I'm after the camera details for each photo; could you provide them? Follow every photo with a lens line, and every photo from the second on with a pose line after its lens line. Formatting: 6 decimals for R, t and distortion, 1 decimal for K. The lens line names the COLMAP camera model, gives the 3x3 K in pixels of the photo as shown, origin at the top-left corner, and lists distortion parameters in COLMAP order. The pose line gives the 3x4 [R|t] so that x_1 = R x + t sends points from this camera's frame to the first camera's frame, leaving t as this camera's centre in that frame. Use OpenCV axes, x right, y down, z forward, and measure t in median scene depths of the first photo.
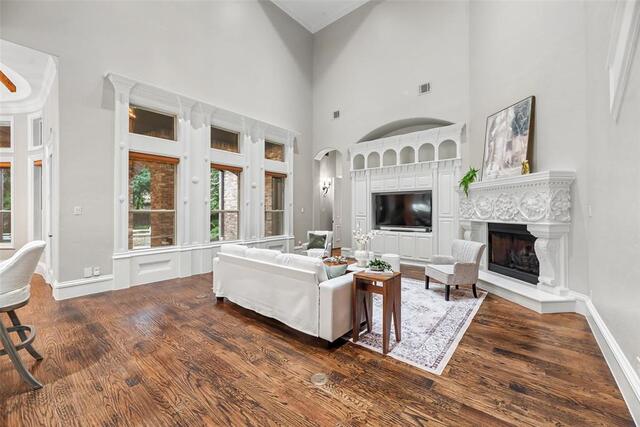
lens RADIAL K [[264.5, 0, 320.3], [0, 264.5, 209.7], [0, 0, 1]] dist [0.001237, 0.000196]
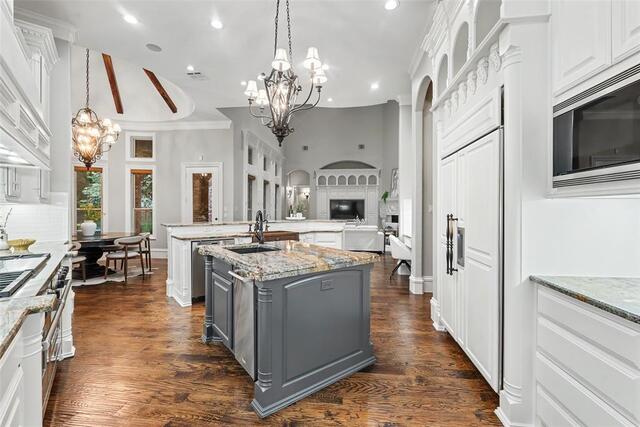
lens RADIAL K [[280.2, 0, 320.0], [0, 280.2, 213.5], [0, 0, 1]] dist [0.000945, 0.000070]
pose [[0.844128, 0.000623, 0.536141, -0.939518], [-0.009880, 0.999848, 0.014394, 0.002089], [-0.536050, -0.017448, 0.844006, -0.562328]]
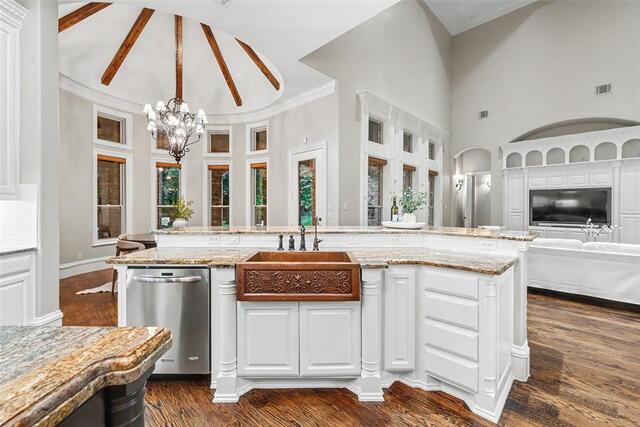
lens RADIAL K [[275.3, 0, 318.9], [0, 275.3, 210.4], [0, 0, 1]] dist [0.000716, -0.000155]
pose [[0.995295, 0.007202, -0.096624, -0.594452], [-0.005531, 0.999831, 0.017559, 0.002664], [0.096734, -0.016942, 0.995166, -0.182922]]
